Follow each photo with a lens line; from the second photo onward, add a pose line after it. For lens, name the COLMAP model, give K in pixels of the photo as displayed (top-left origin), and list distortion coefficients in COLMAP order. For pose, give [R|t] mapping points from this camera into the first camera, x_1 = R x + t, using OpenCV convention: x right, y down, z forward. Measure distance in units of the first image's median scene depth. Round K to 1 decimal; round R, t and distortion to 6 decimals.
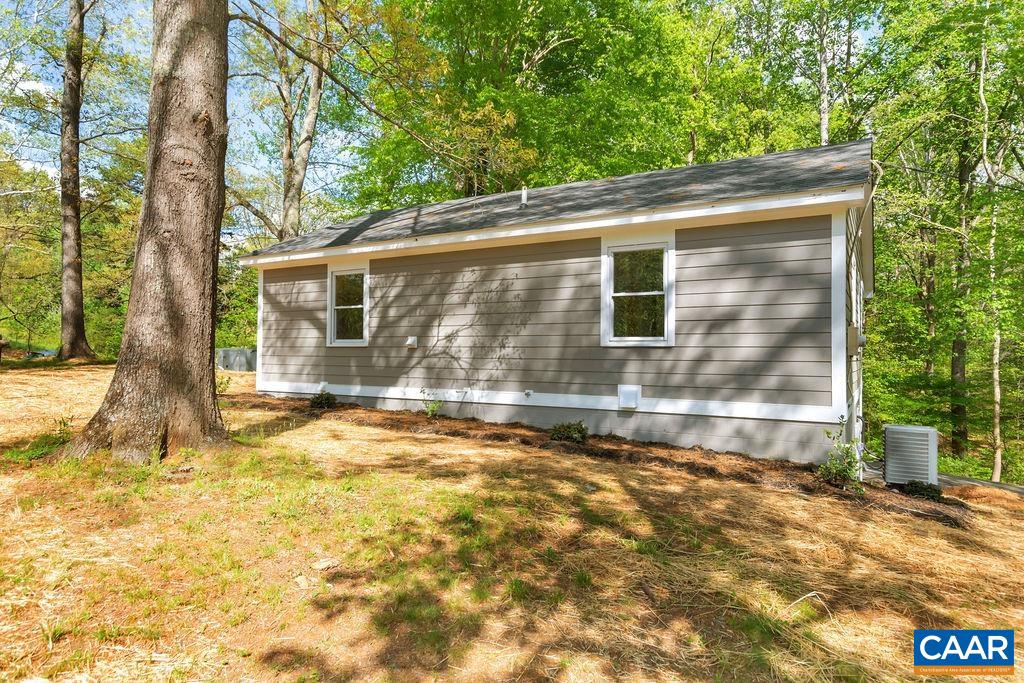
lens RADIAL K [[624.2, 0, 512.8], [0, 624.2, 346.0], [0, 0, 1]] dist [-0.005800, -0.000638]
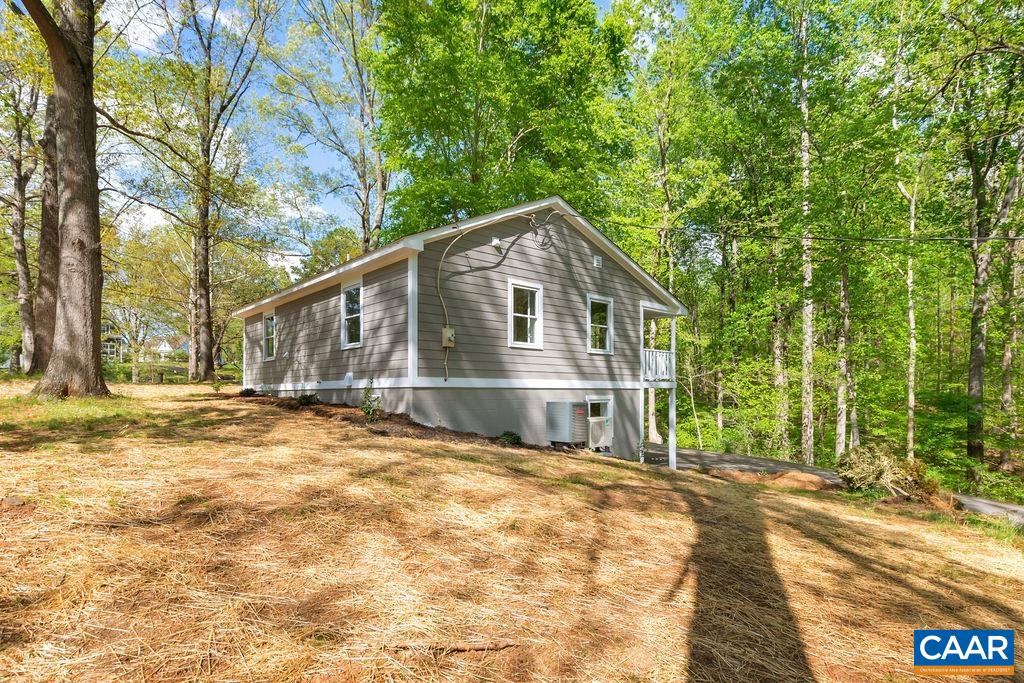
lens RADIAL K [[534.6, 0, 496.8], [0, 534.6, 386.7], [0, 0, 1]] dist [-0.004232, -0.000448]
pose [[0.946935, -0.016941, -0.320977, 1.038098], [0.017109, 0.999851, -0.002296, 0.113831], [0.320968, -0.003317, 0.947084, -0.195655]]
